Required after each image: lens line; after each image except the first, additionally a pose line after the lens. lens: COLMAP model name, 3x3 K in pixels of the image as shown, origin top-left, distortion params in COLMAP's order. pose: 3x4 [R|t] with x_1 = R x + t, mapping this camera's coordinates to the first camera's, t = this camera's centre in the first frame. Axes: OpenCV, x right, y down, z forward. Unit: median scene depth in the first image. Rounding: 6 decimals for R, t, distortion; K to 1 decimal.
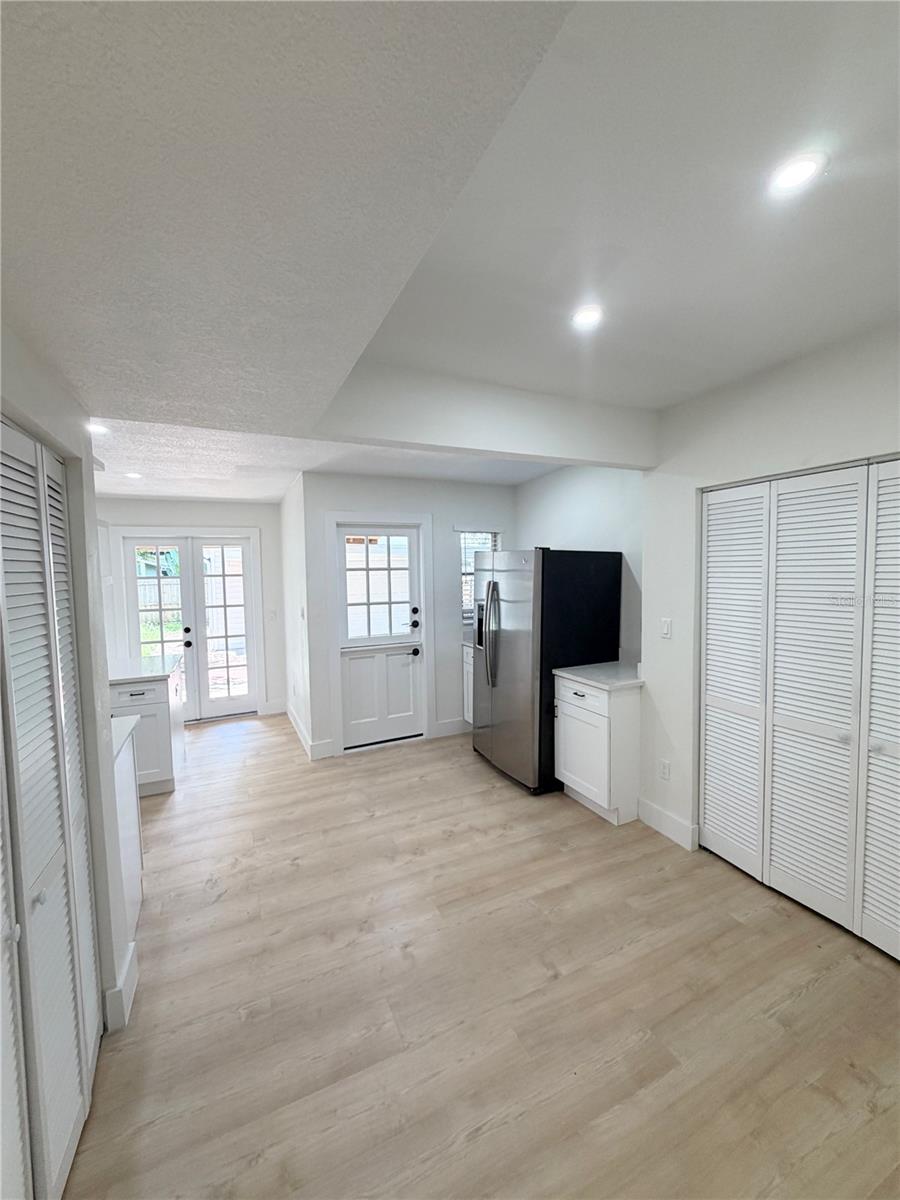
lens RADIAL K [[480.1, 0, 450.1], [0, 480.1, 595.9], [0, 0, 1]] dist [0.000575, 0.000552]
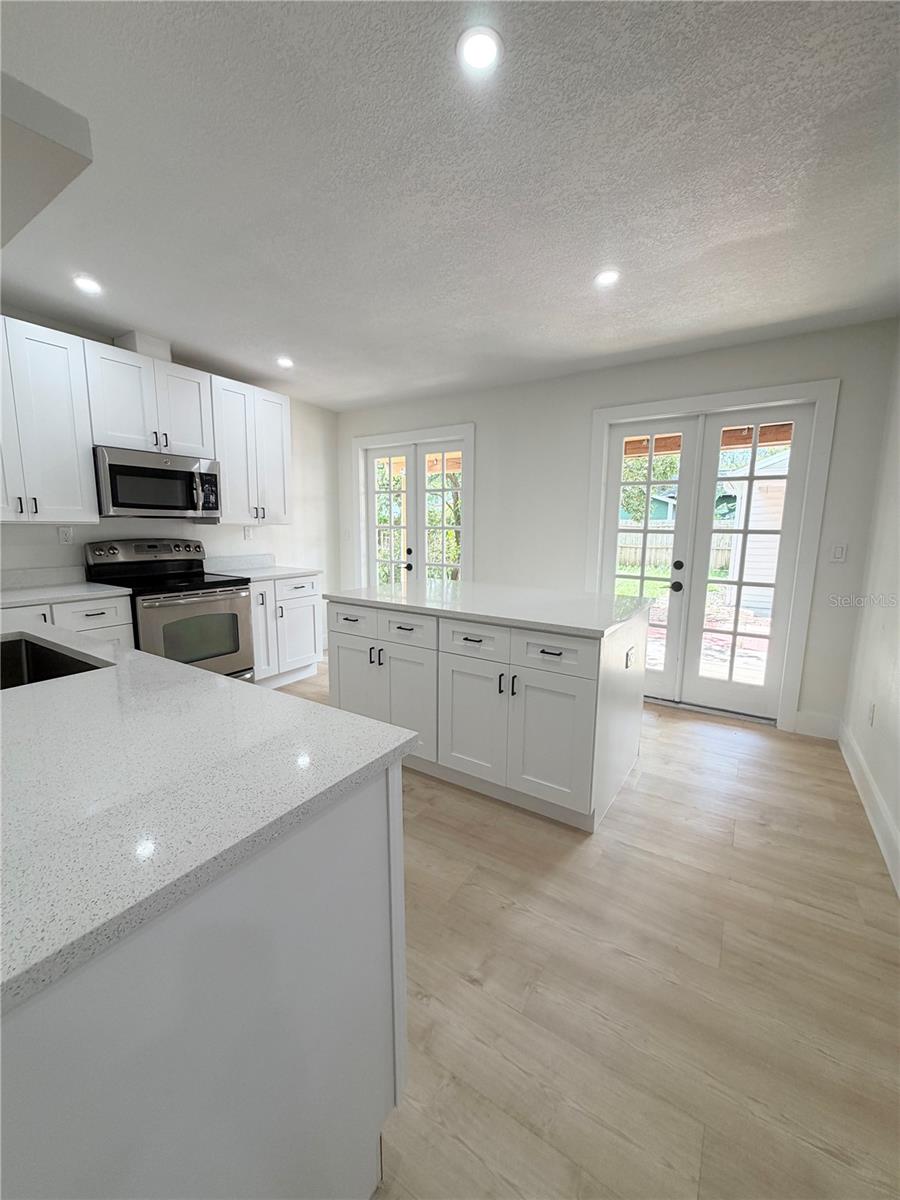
lens RADIAL K [[480.1, 0, 450.9], [0, 480.1, 597.3], [0, 0, 1]] dist [0.000575, 0.000552]
pose [[0.532172, 0.153293, -0.832643, -0.228774], [-0.068855, 0.988050, 0.137896, 0.063589], [0.843832, -0.016052, 0.536368, 0.546418]]
